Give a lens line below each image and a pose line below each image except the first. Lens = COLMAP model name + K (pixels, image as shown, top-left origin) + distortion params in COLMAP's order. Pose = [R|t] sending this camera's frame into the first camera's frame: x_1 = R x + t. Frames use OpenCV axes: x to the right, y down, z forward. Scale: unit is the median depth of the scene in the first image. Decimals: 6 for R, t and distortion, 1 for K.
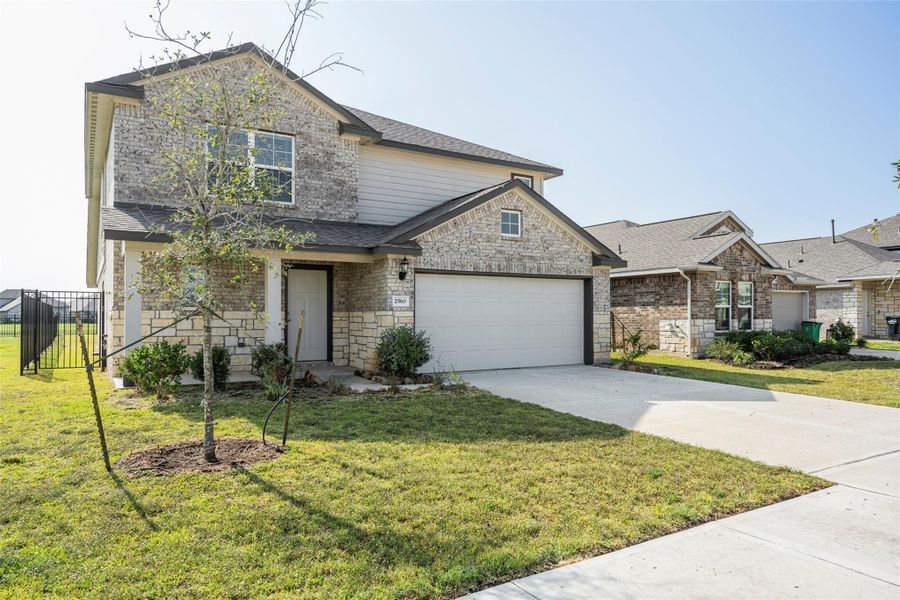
lens RADIAL K [[607.3, 0, 450.0], [0, 607.3, 300.0], [0, 0, 1]] dist [-0.006206, -0.002744]
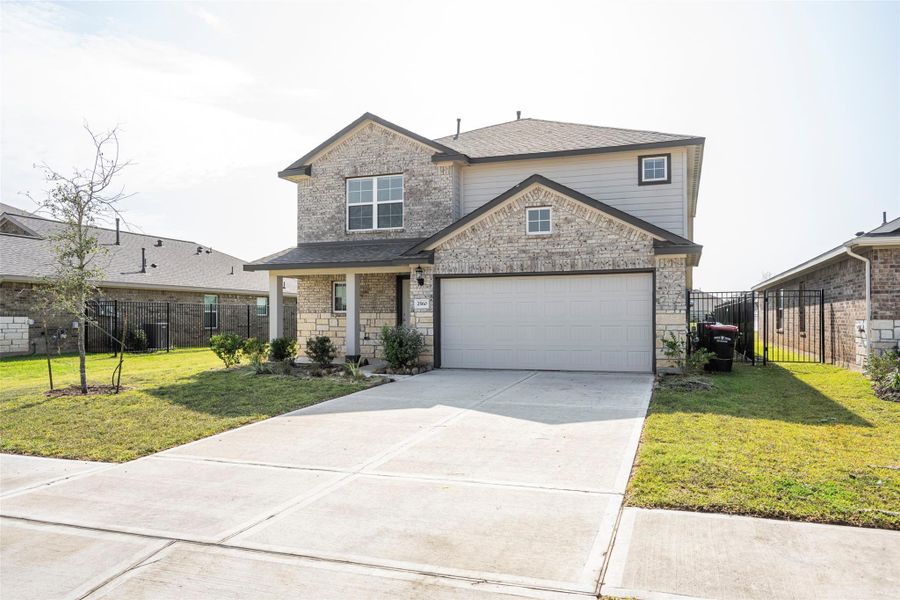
lens RADIAL K [[607.3, 0, 450.0], [0, 607.3, 300.0], [0, 0, 1]] dist [-0.006206, -0.002744]
pose [[0.625326, -0.024828, -0.779969, 0.780443], [0.021410, 0.999663, -0.014655, 0.011989], [0.780070, -0.007535, 0.625647, 0.286165]]
